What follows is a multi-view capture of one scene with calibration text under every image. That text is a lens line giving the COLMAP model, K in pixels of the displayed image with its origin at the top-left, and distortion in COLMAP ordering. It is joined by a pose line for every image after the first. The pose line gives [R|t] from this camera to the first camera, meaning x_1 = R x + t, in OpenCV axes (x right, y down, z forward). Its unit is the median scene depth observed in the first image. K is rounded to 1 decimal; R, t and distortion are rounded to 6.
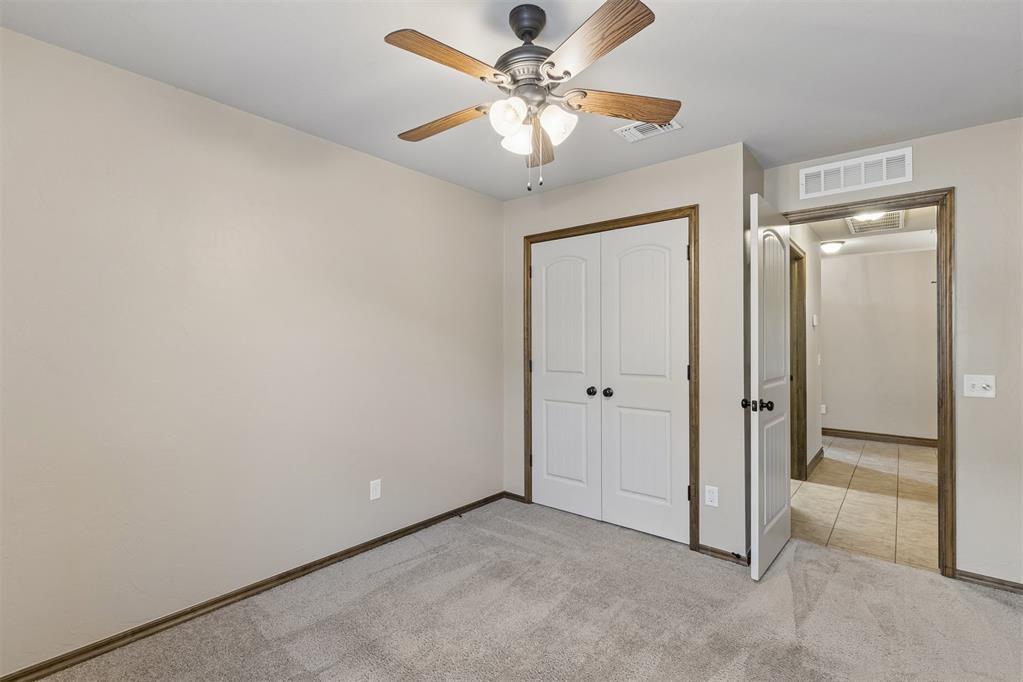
lens RADIAL K [[463.5, 0, 514.2], [0, 463.5, 344.6], [0, 0, 1]] dist [0.007335, -0.001744]
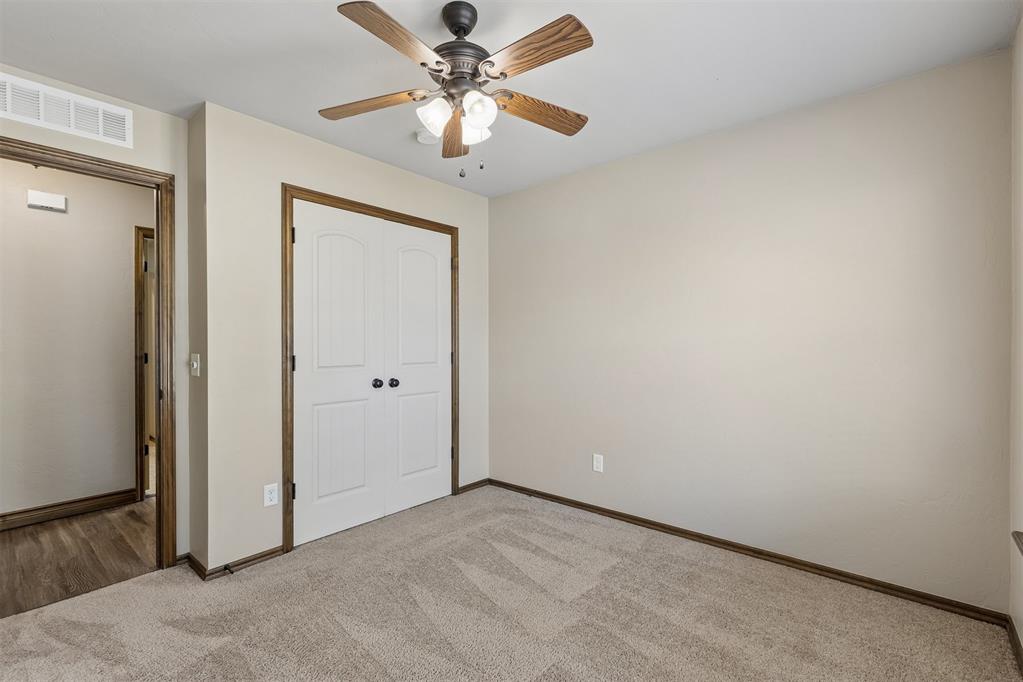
lens RADIAL K [[463.5, 0, 513.7], [0, 463.5, 338.4], [0, 0, 1]] dist [0.007335, -0.001744]
pose [[0.002764, 0.007641, 0.999967, -0.786649], [0.008912, 0.999931, -0.007666, 0.018083], [-0.999956, 0.008933, 0.002696, 0.728234]]
